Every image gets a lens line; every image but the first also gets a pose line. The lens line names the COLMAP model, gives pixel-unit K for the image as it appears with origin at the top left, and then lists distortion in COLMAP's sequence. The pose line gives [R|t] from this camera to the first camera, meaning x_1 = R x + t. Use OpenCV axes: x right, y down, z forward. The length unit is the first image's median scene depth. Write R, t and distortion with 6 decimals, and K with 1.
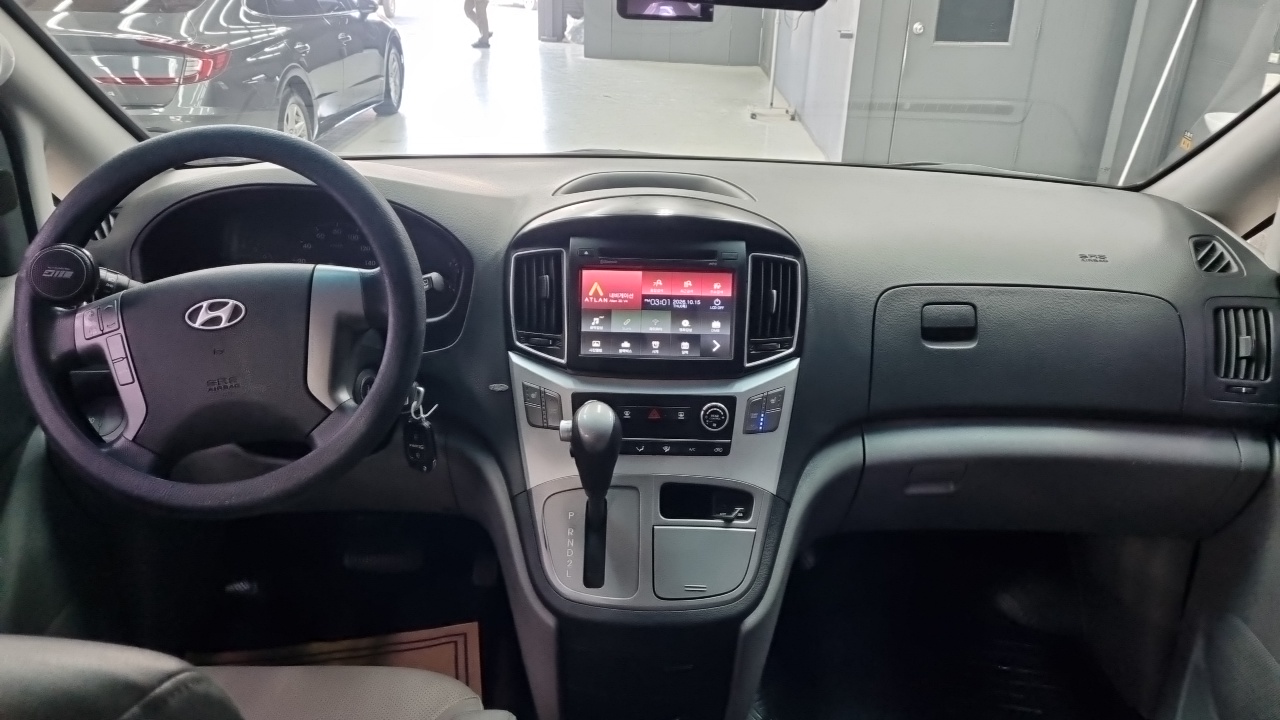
lens RADIAL K [[983.5, 0, 659.2], [0, 983.5, 340.7], [0, 0, 1]] dist [0.022061, -0.010959]
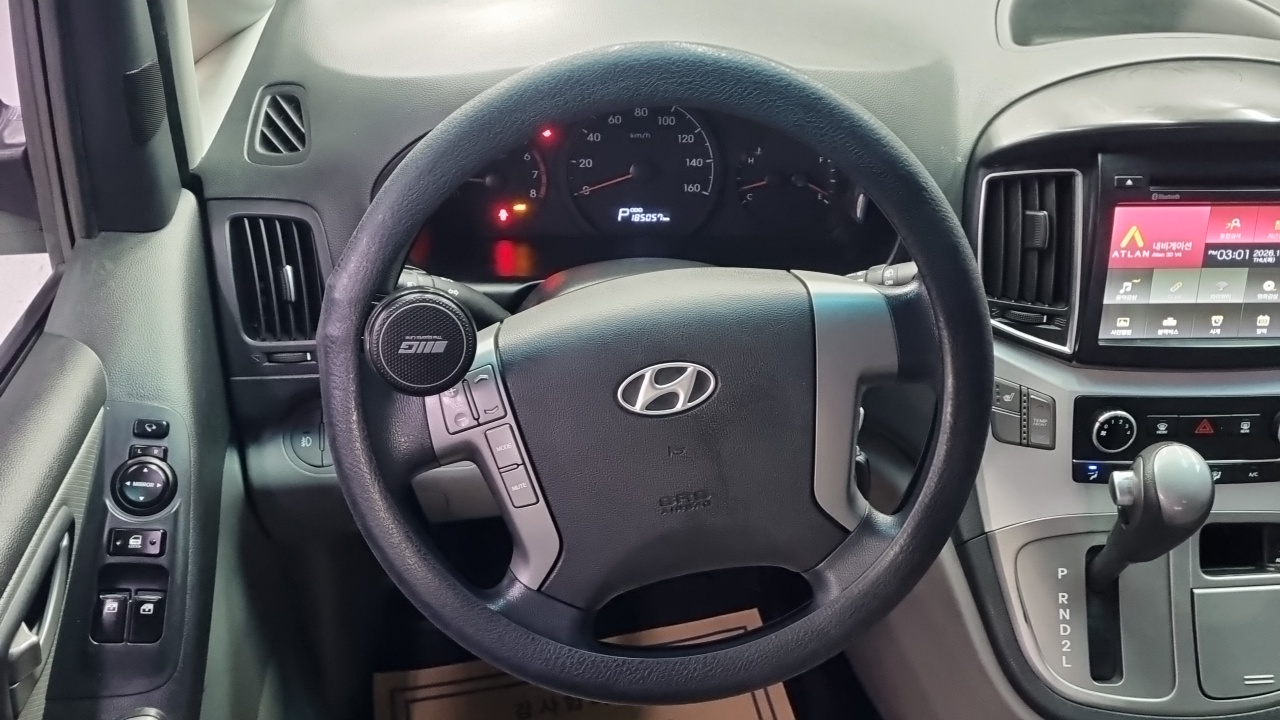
lens RADIAL K [[1248.8, 0, 648.6], [0, 1248.8, 361.6], [0, 0, 1]] dist [0.020403, 0.000000]
pose [[0.999649, -0.024019, 0.011196, -0.374483], [0.020043, 0.961663, 0.273502, -0.196277], [-0.017336, -0.273182, 0.961806, 0.232150]]
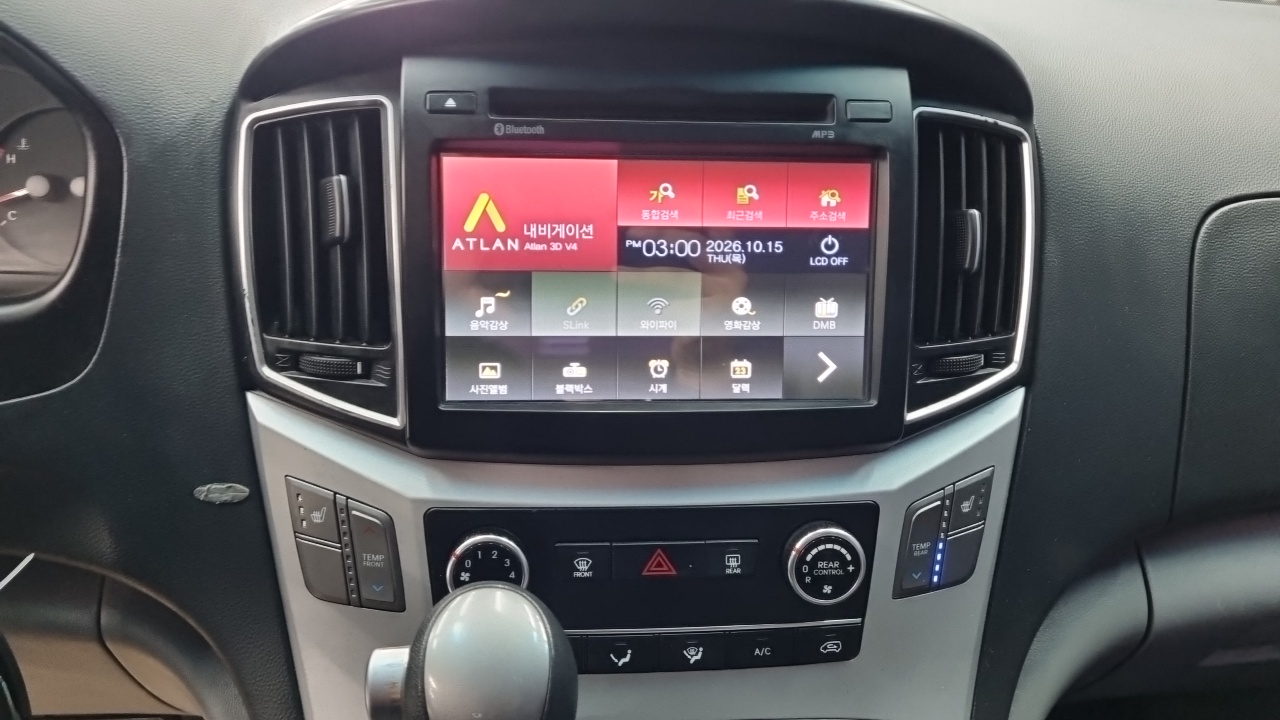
lens RADIAL K [[983.5, 0, 630.0], [0, 983.5, 353.9], [0, 0, 1]] dist [0.022061, -0.010959]
pose [[0.998037, -0.023233, 0.058163, -0.034452], [0.019394, 0.997649, 0.065728, -0.024802], [-0.059554, -0.064471, 0.996141, 0.648482]]
